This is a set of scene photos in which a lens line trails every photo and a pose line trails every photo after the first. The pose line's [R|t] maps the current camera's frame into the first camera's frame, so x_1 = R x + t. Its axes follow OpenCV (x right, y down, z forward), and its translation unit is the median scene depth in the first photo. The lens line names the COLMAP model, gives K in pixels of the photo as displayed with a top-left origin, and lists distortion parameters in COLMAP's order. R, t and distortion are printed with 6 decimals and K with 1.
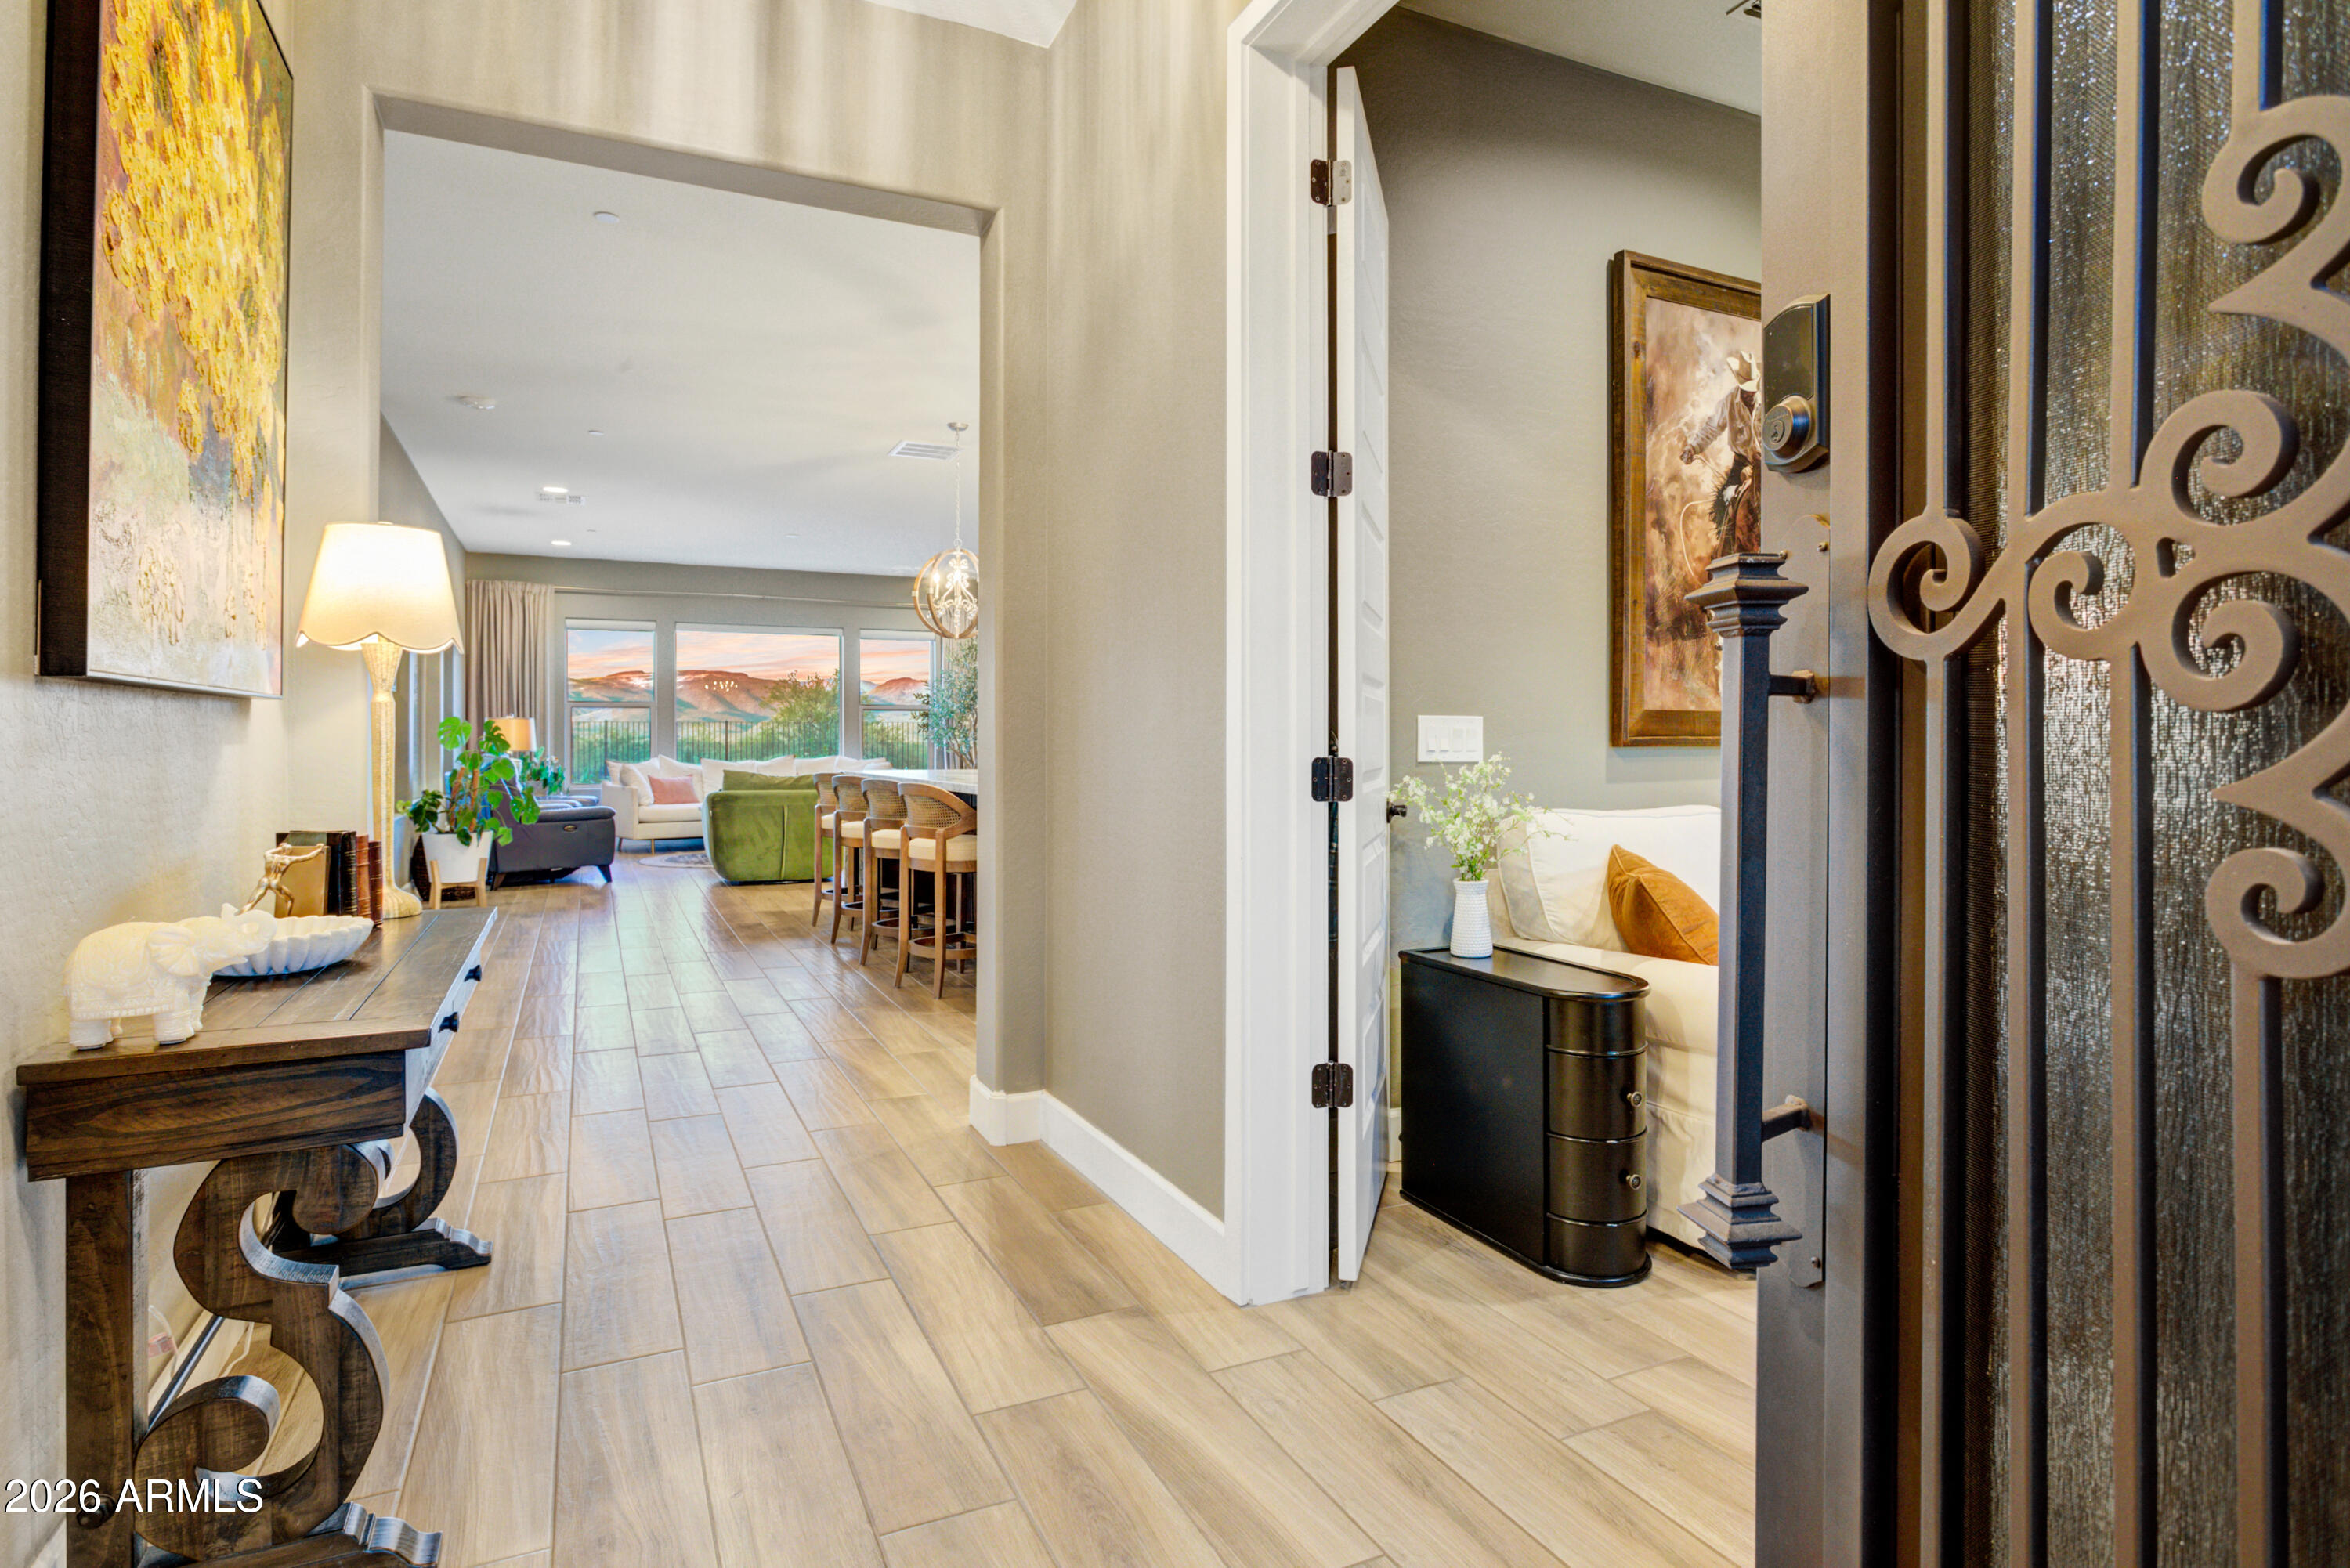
lens RADIAL K [[1214.8, 0, 1124.1], [0, 1214.8, 729.7], [0, 0, 1]] dist [0.034583, 0.000119]
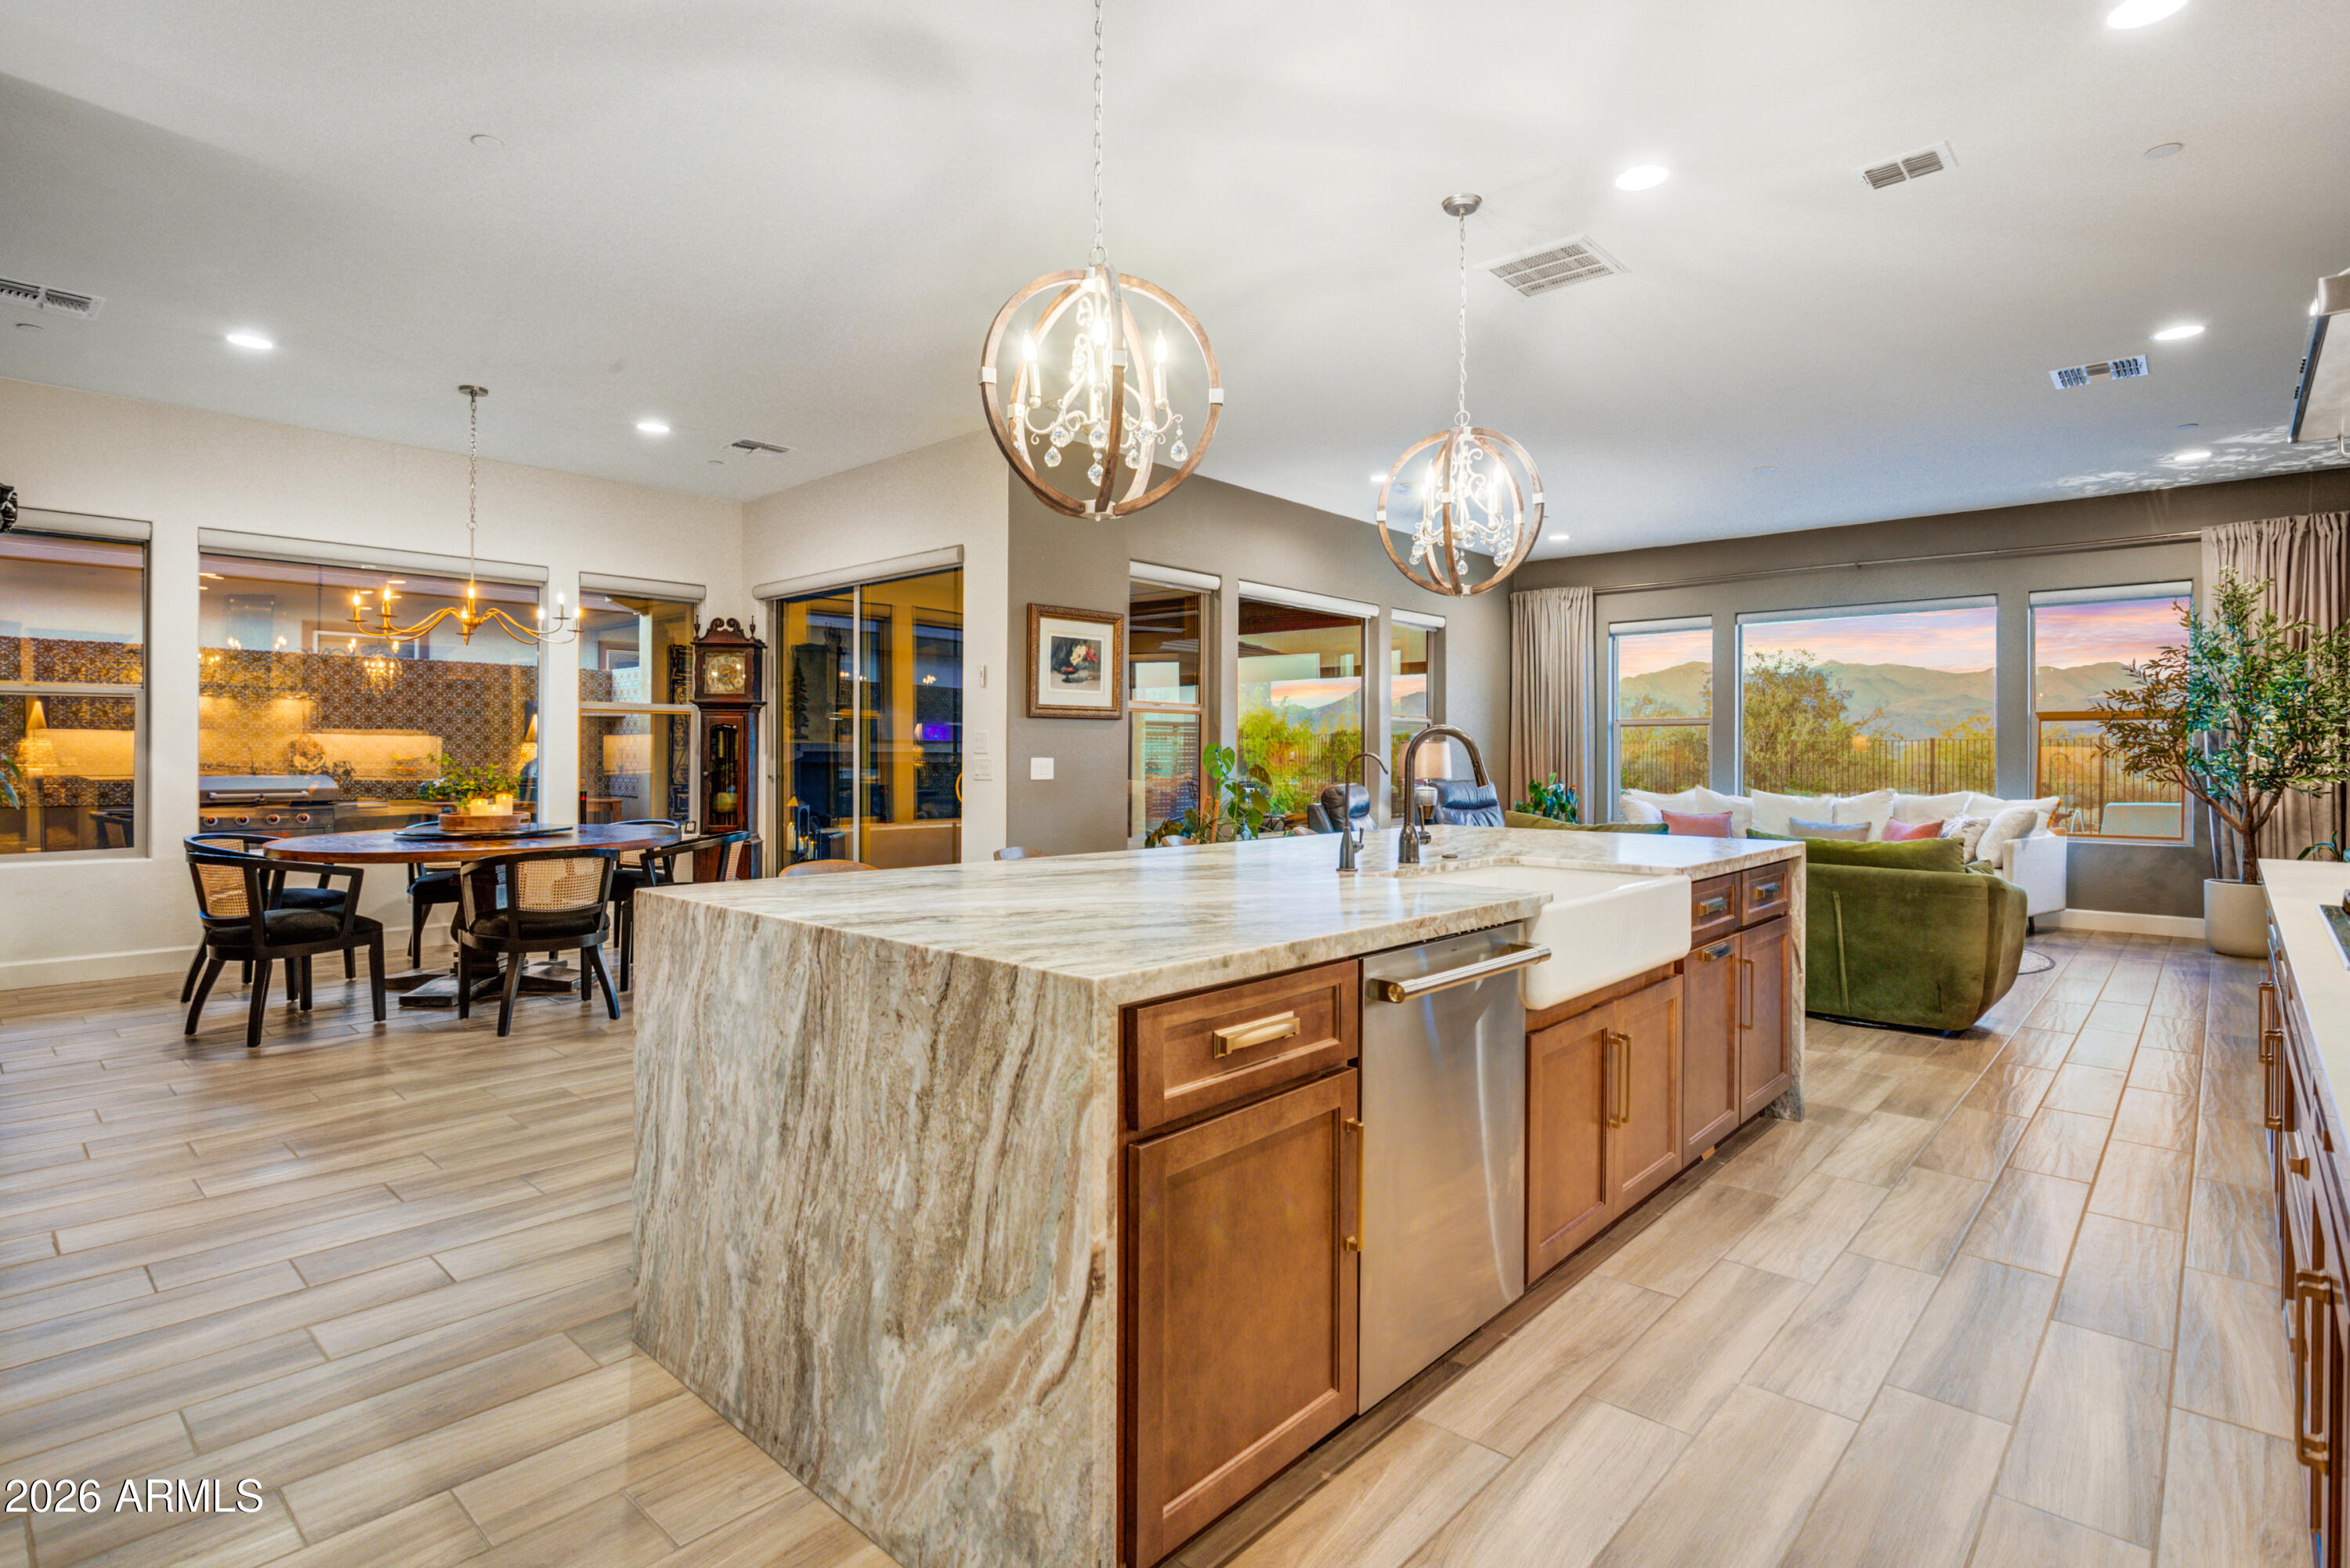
lens RADIAL K [[1149.9, 0, 1175.2], [0, 1149.9, 759.4], [0, 0, 1]] dist [0.000107, -0.000289]
pose [[0.403618, 0.005835, -0.914909, 0.219796], [0.003762, 0.999961, 0.008037, -0.004088], [0.914920, -0.006686, 0.403580, 0.522347]]
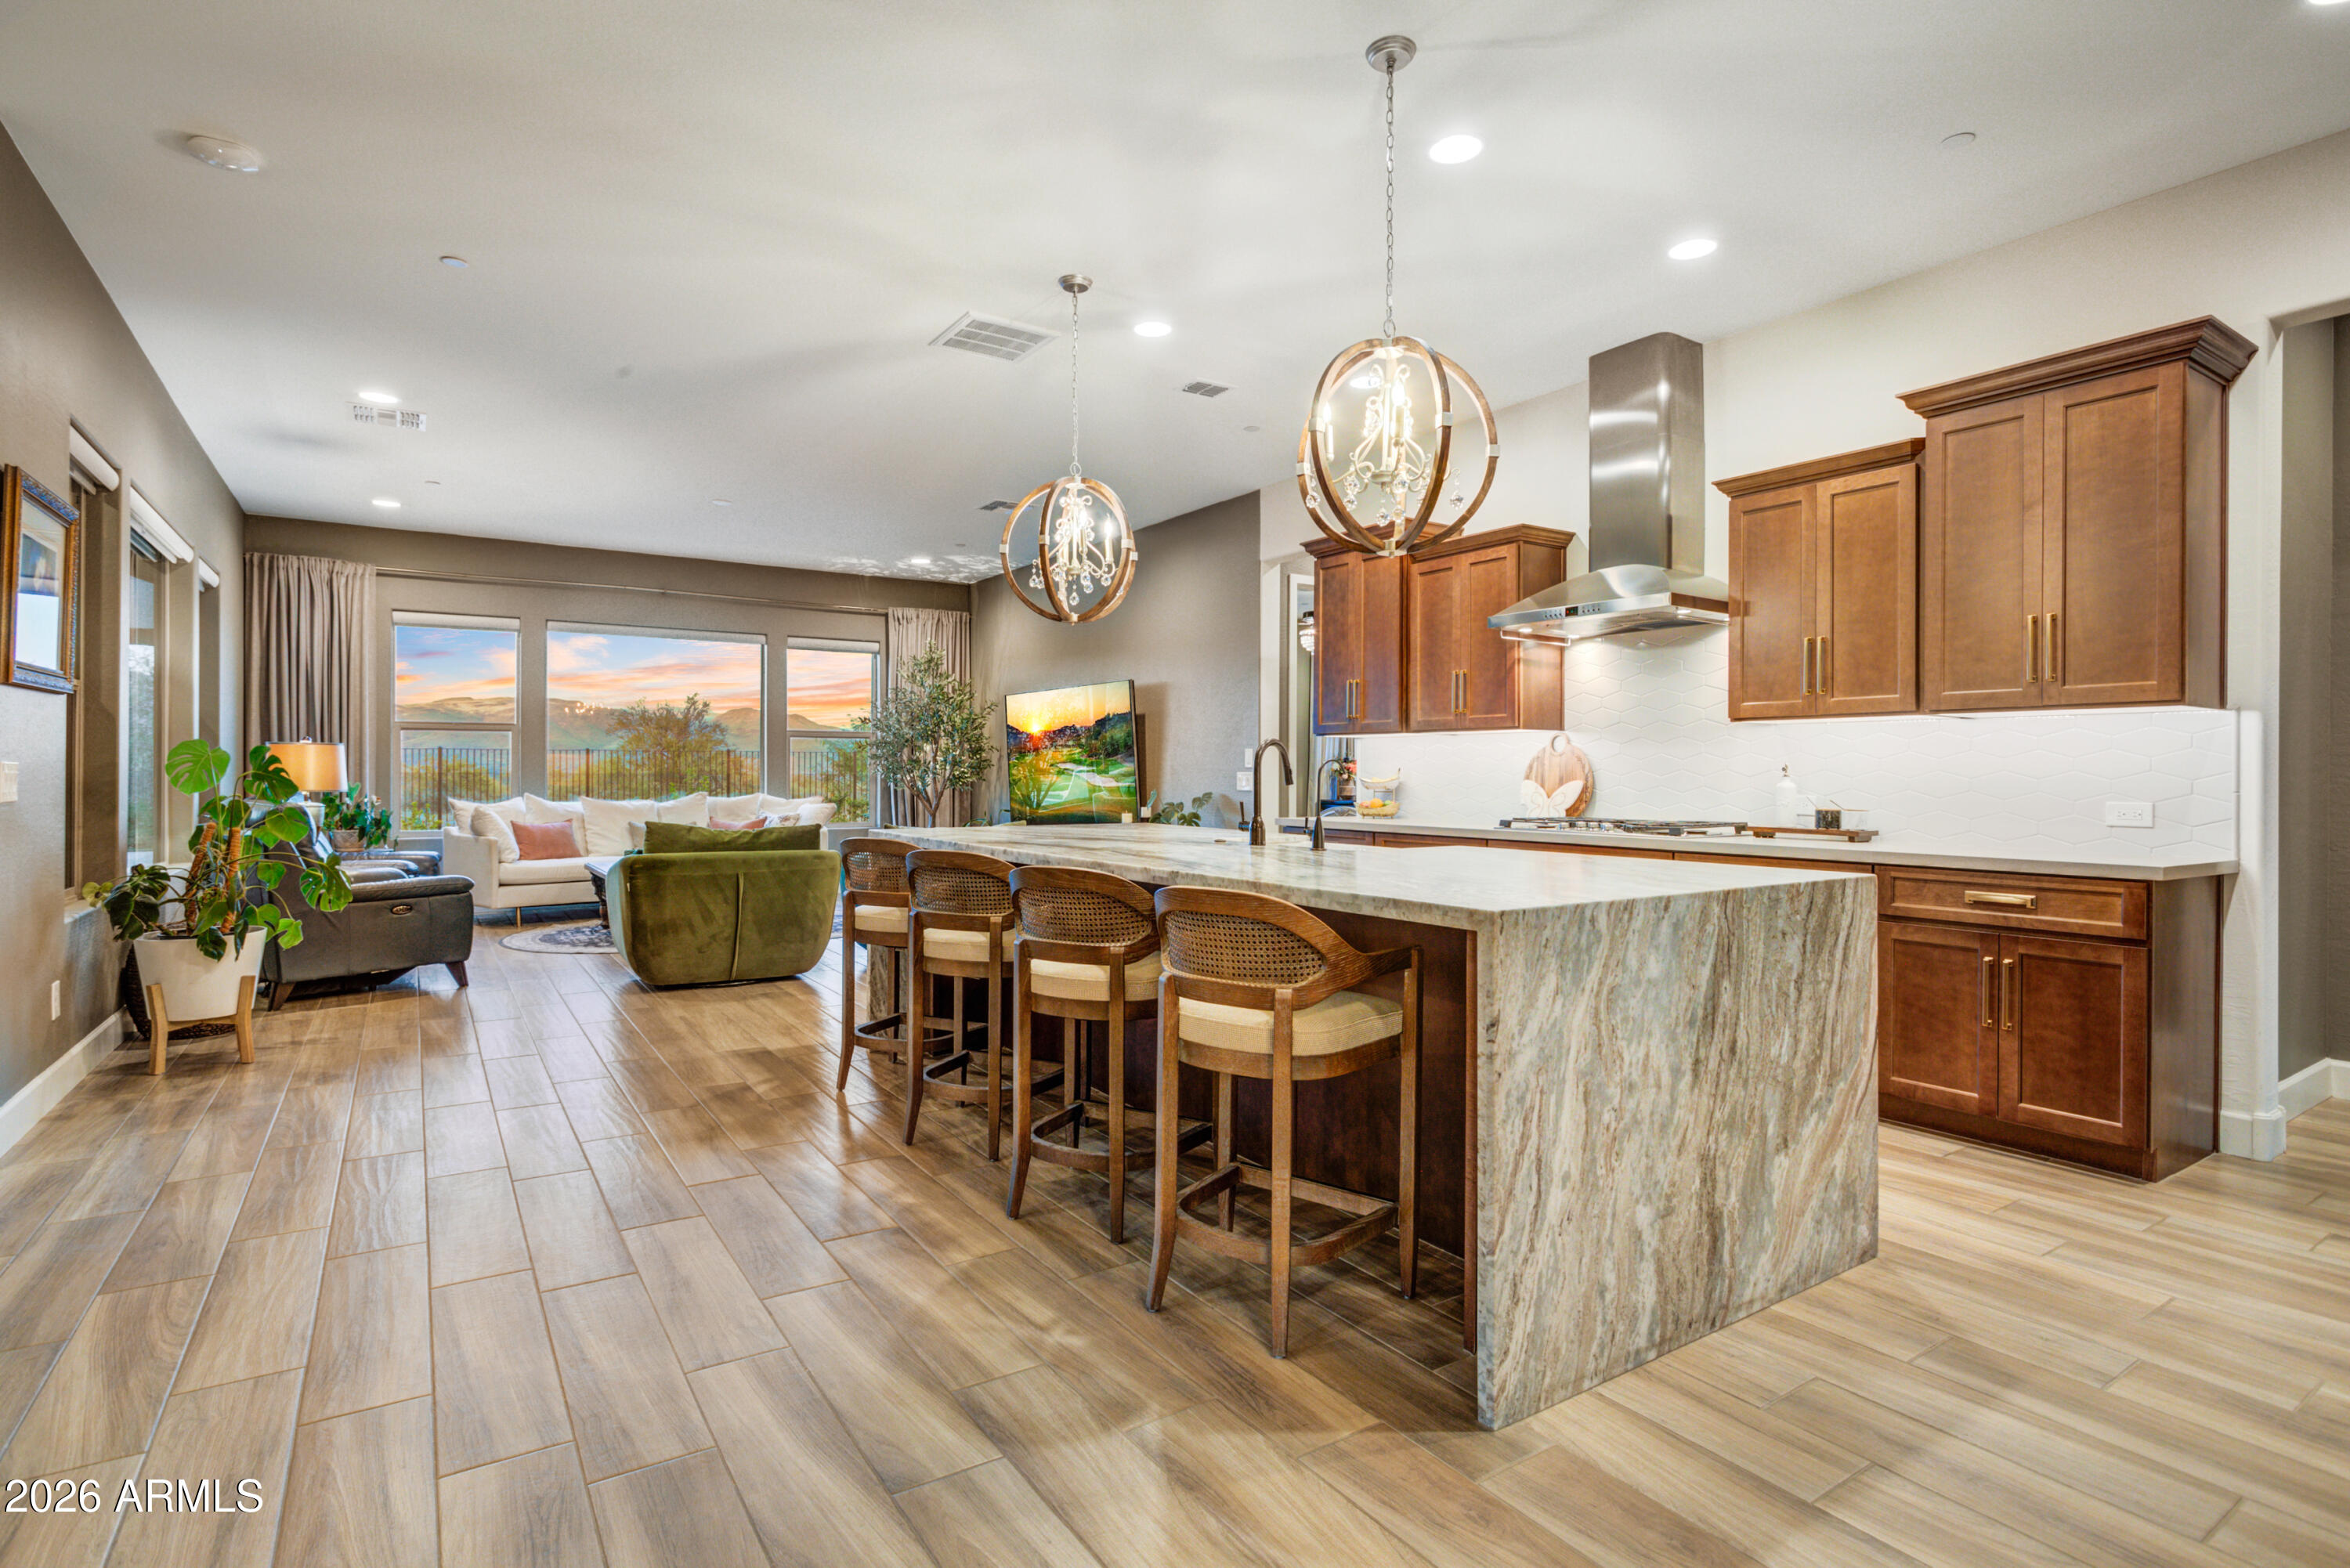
lens RADIAL K [[1146.1, 0, 1153.3], [0, 1146.1, 768.7], [0, 0, 1]] dist [-0.000830, -0.000270]
pose [[0.987100, 0.003298, 0.160069, -0.147415], [-0.004576, 0.999961, 0.007619, -0.002639], [-0.160038, -0.008254, 0.987076, 0.316640]]
